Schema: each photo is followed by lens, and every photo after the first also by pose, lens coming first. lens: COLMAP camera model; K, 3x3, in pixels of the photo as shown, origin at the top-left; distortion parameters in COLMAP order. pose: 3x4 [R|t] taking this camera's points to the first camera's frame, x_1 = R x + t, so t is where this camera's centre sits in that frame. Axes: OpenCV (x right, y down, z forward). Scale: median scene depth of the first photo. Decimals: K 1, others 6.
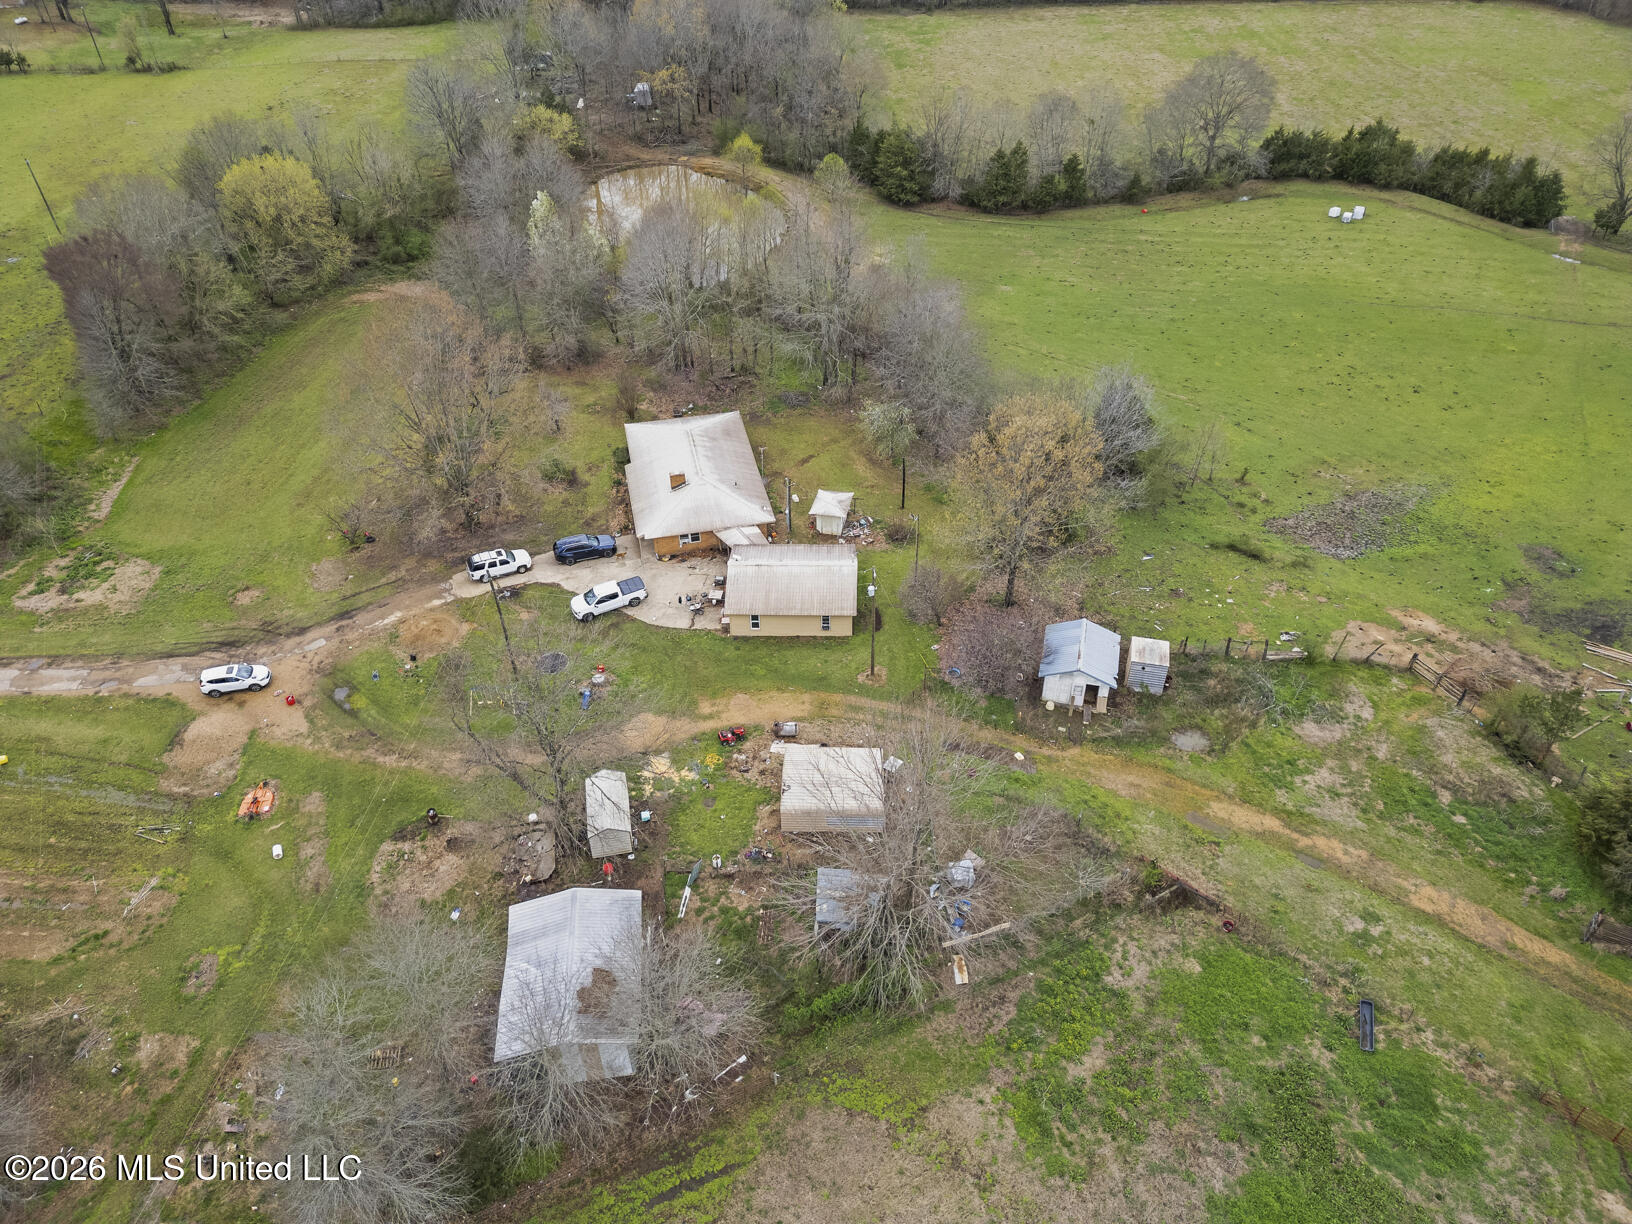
lens RADIAL K [[1145.1, 0, 818.2], [0, 1145.1, 603.6], [0, 0, 1]] dist [0.070144, -0.064946]
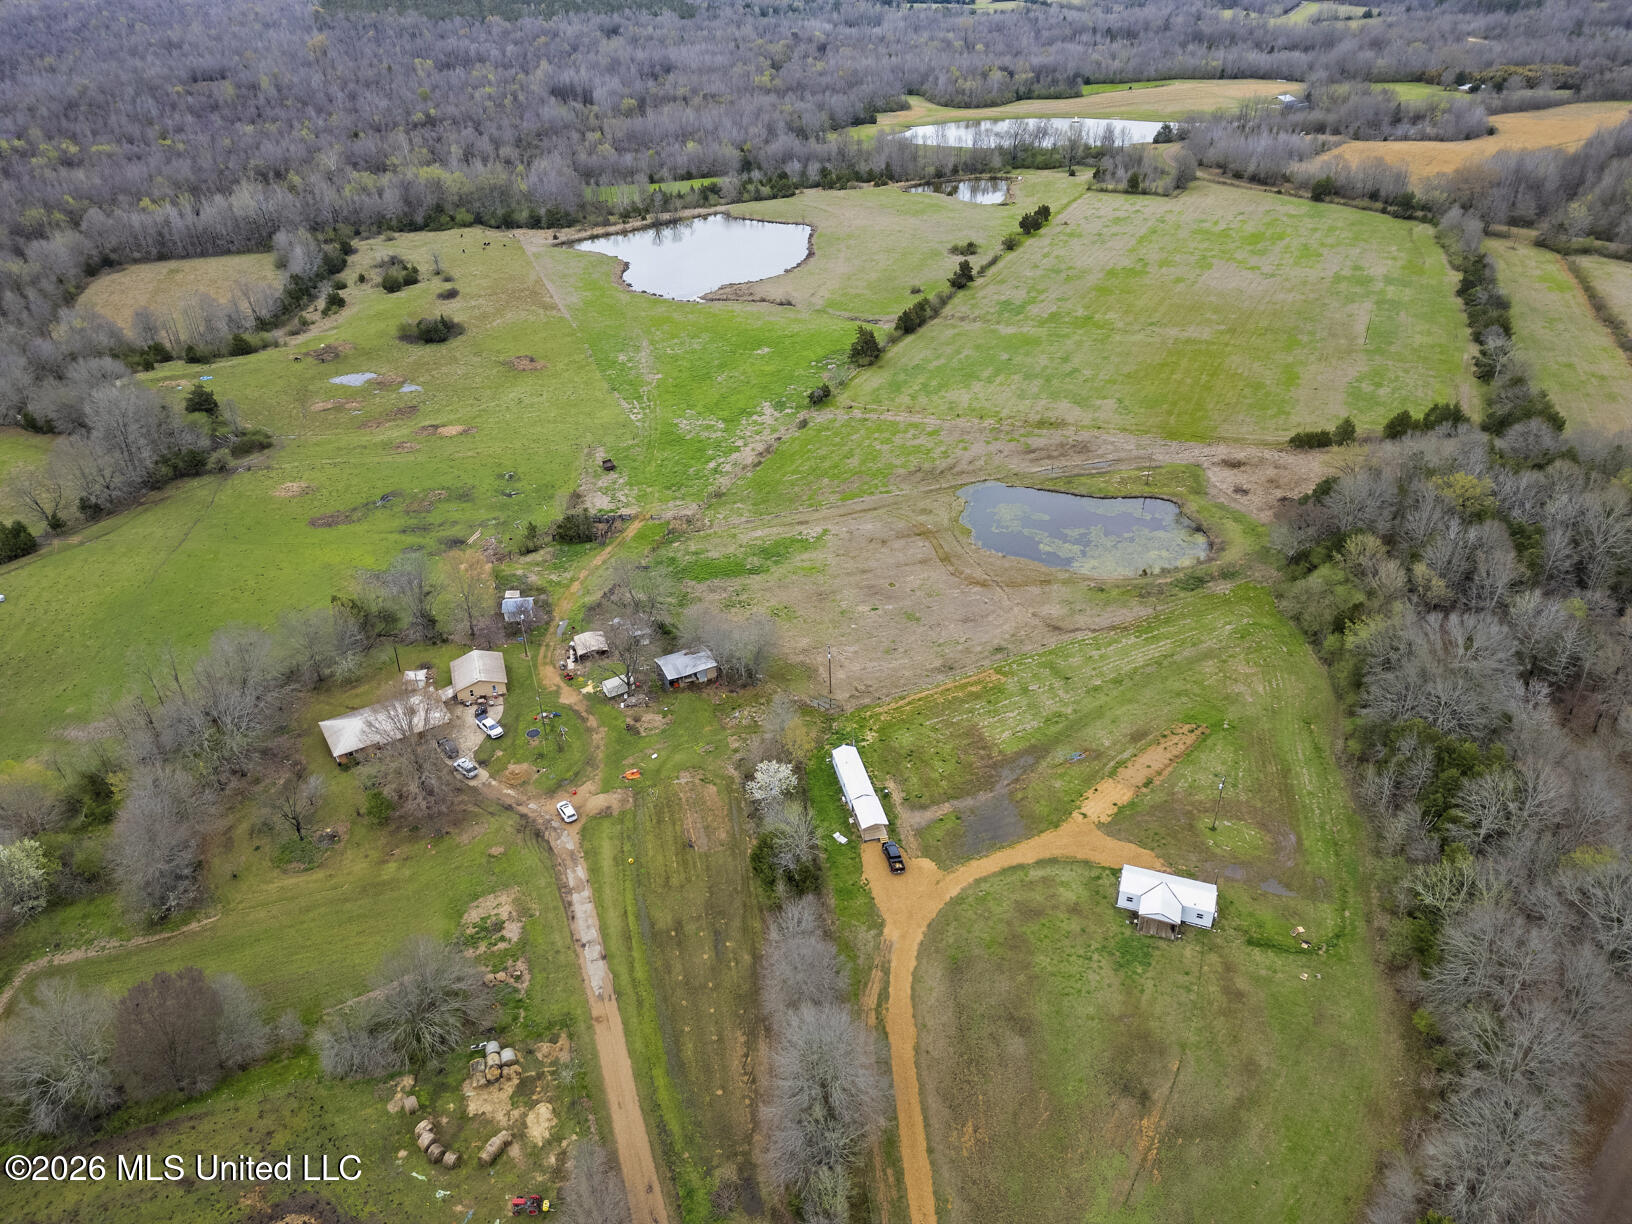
lens RADIAL K [[1145.1, 0, 818.2], [0, 1145.1, 603.6], [0, 0, 1]] dist [0.070144, -0.064946]
pose [[-0.348996, -0.460284, 0.816296, -2.197971], [0.606054, 0.553531, 0.571229, -1.060805], [-0.714773, 0.694076, 0.085777, 0.238073]]
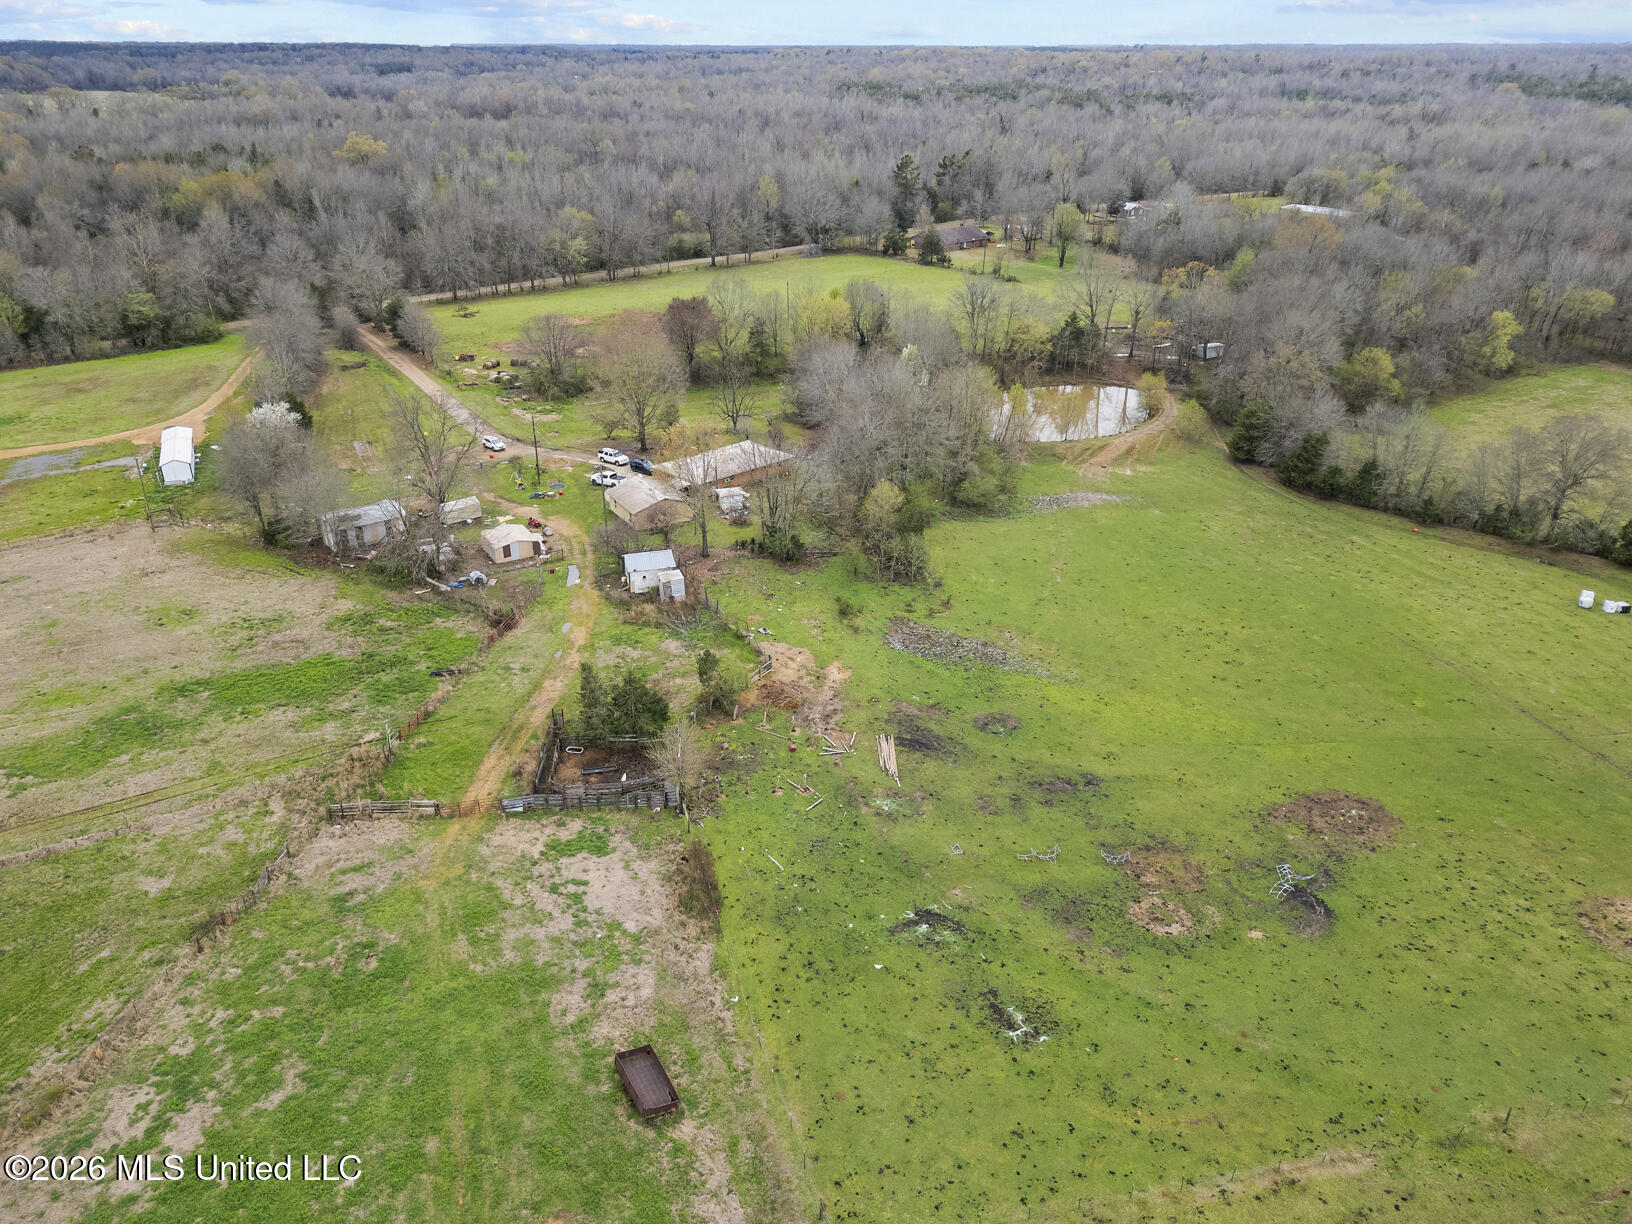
lens RADIAL K [[1184.9, 0, 816.0], [0, 1184.9, 612.0], [0, 0, 1]] dist [0.070198, -0.059182]
pose [[0.526076, 0.382661, -0.759483, 1.634836], [-0.545666, 0.836864, 0.043678, -0.097368], [0.652297, 0.391446, 0.649059, 0.070640]]
